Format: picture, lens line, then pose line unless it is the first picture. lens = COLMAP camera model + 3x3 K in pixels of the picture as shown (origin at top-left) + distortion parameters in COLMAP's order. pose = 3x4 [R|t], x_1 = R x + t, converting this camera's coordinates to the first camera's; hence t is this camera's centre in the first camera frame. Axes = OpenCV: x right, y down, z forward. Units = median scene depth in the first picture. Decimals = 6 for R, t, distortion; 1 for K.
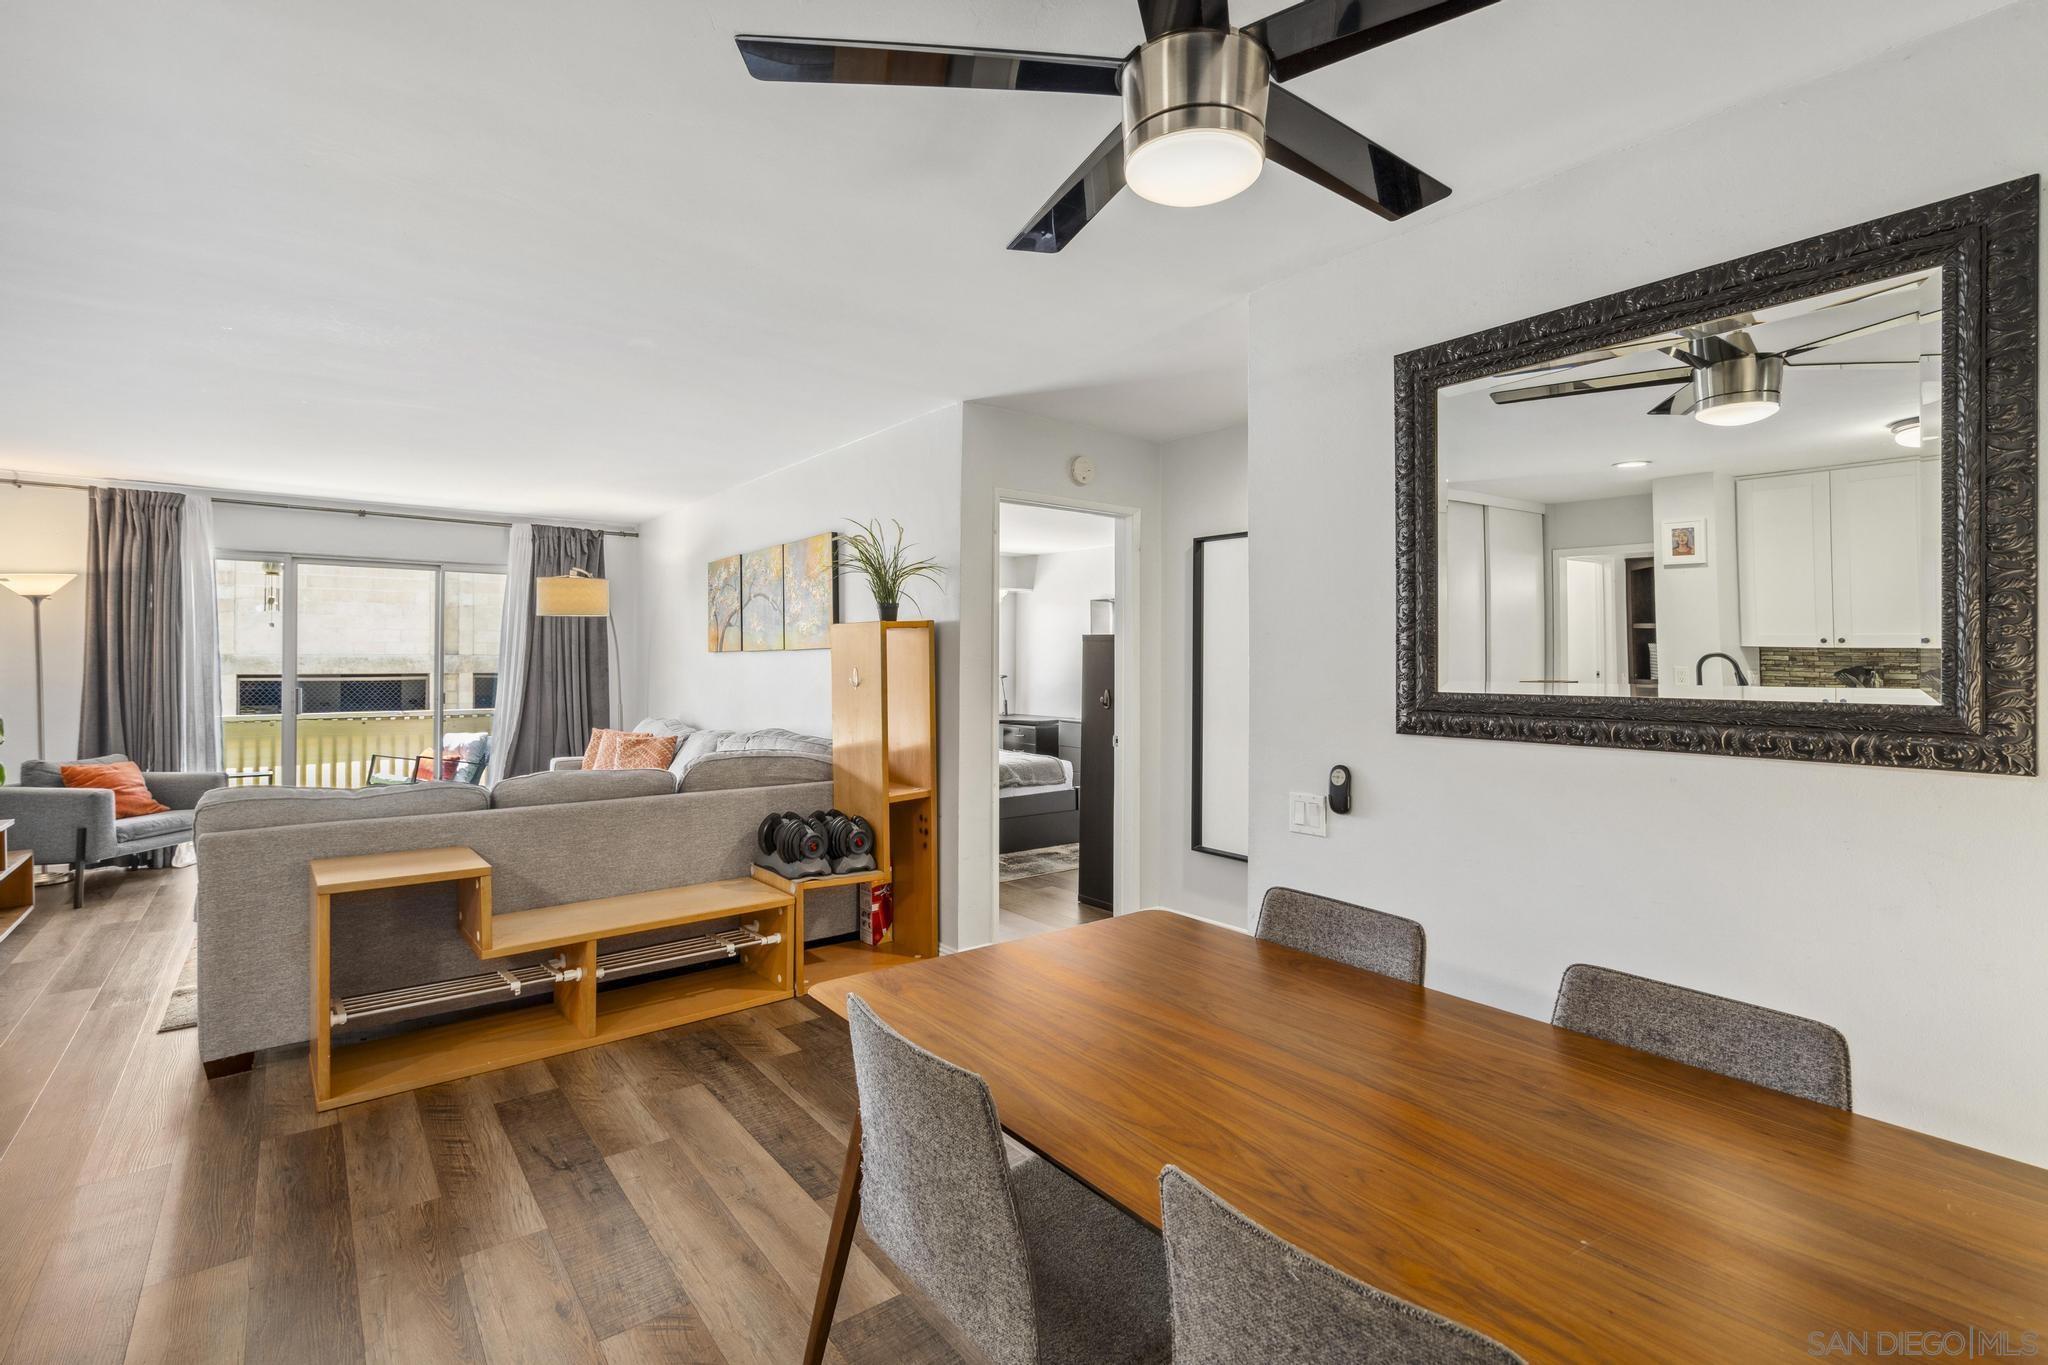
lens RADIAL K [[934.2, 0, 1015.3], [0, 934.2, 667.3], [0, 0, 1]] dist [-0.004751, 0.000526]
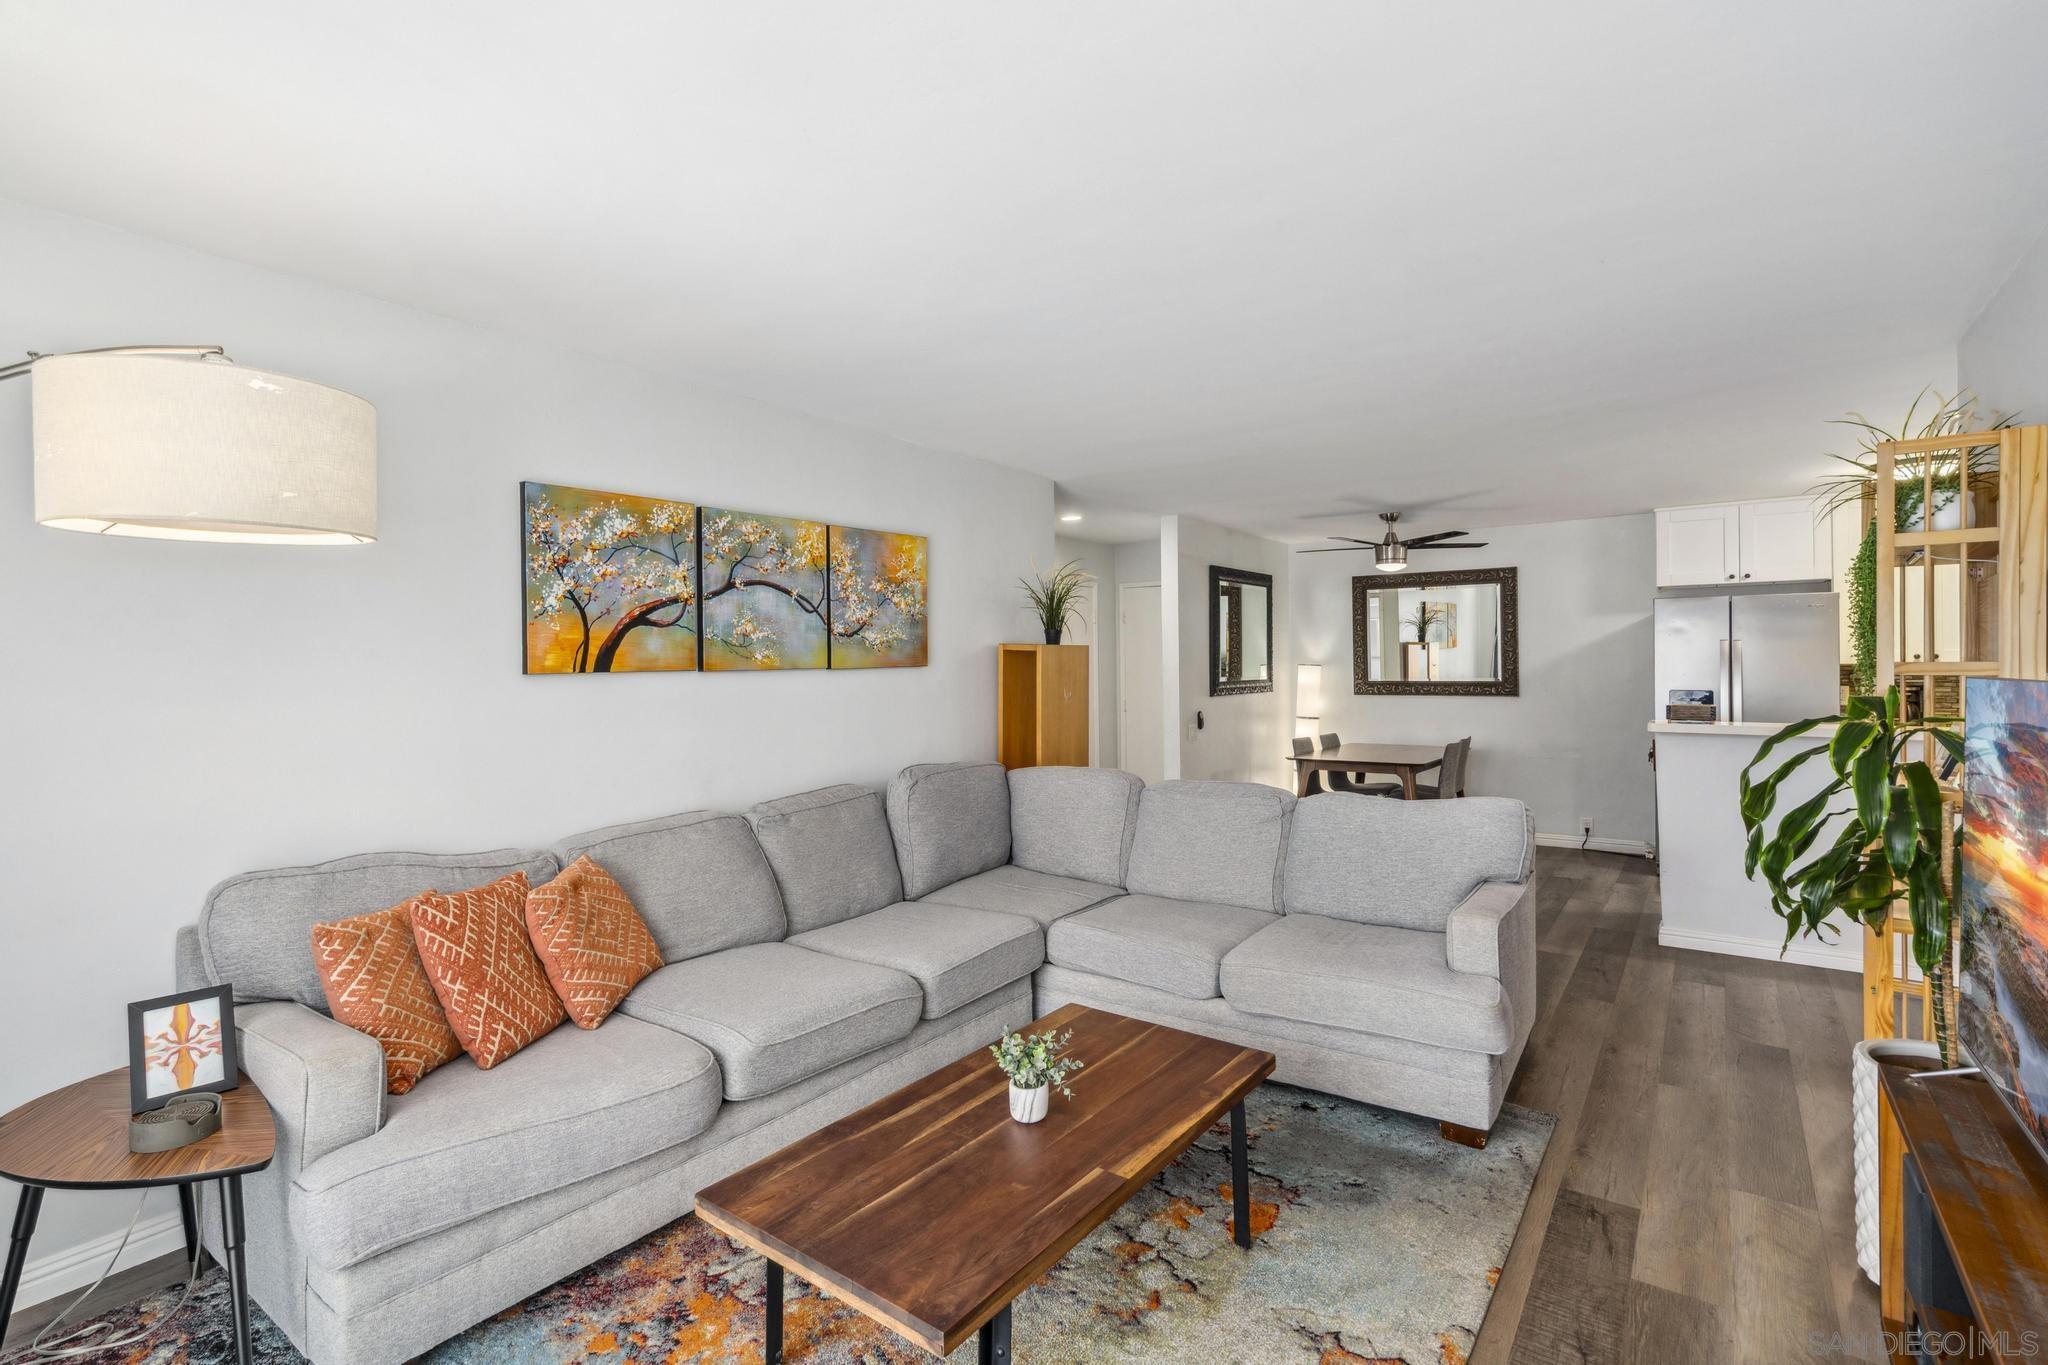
lens RADIAL K [[948.7, 0, 1014.0], [0, 948.7, 659.9], [0, 0, 1]] dist [-0.000522, 0.000503]
pose [[-0.270379, 0.004604, 0.962743, -1.132889], [0.016291, 0.999867, -0.000207, -0.025528], [-0.962616, 0.015628, -0.270418, 1.196978]]
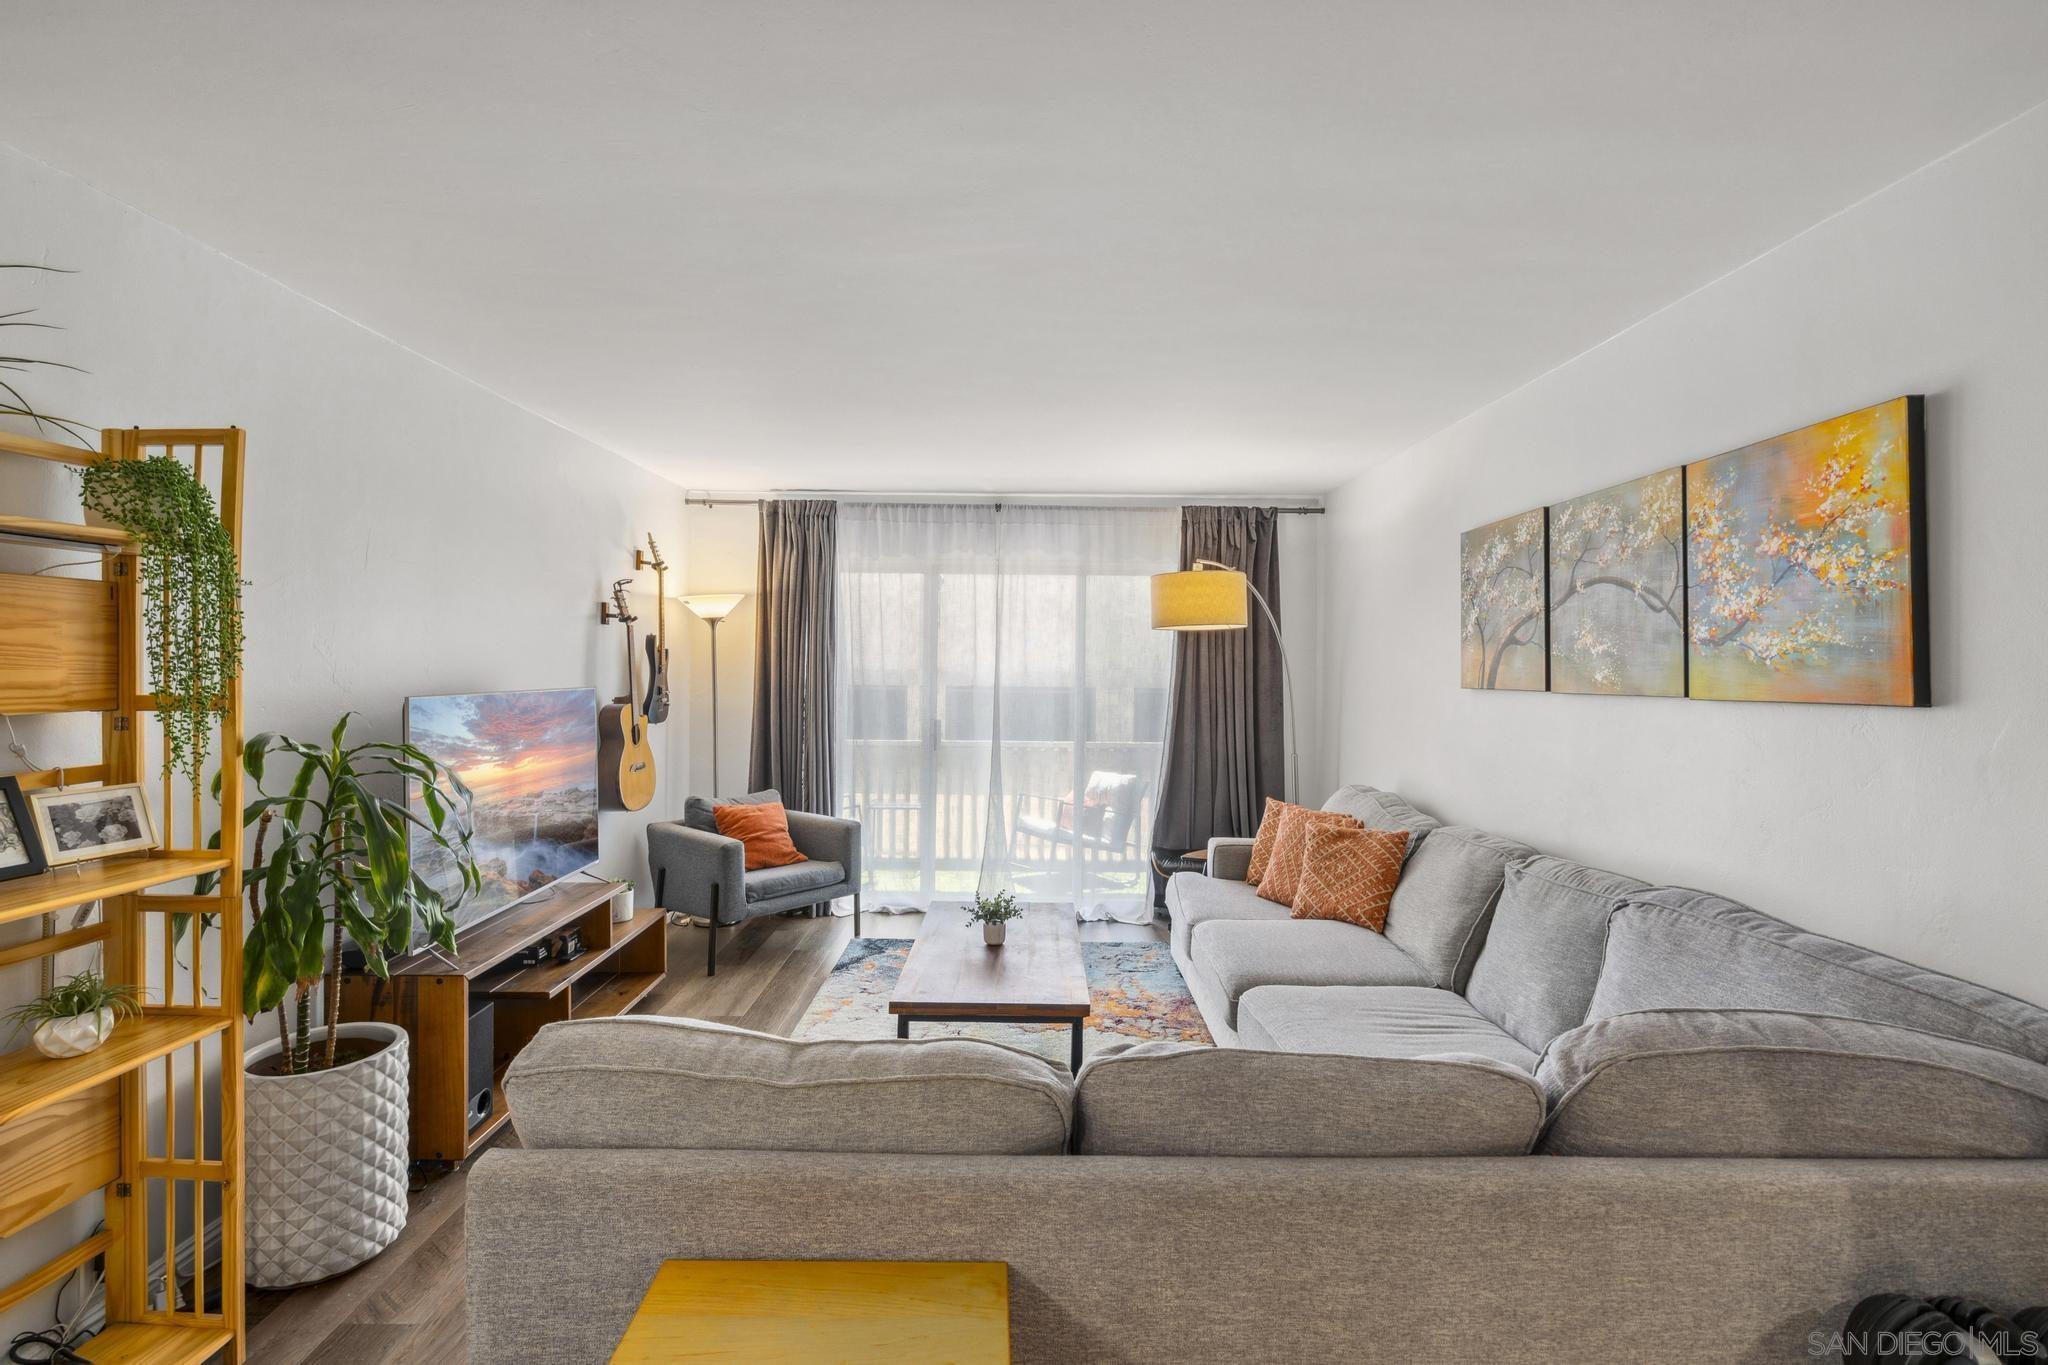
lens RADIAL K [[948.7, 0, 1014.0], [0, 948.7, 659.9], [0, 0, 1]] dist [-0.000522, 0.000503]
pose [[0.789735, 0.002518, -0.613443, -0.251404], [-0.012244, 0.999857, -0.011659, -0.031365], [0.613326, 0.016718, 0.789653, 0.494098]]
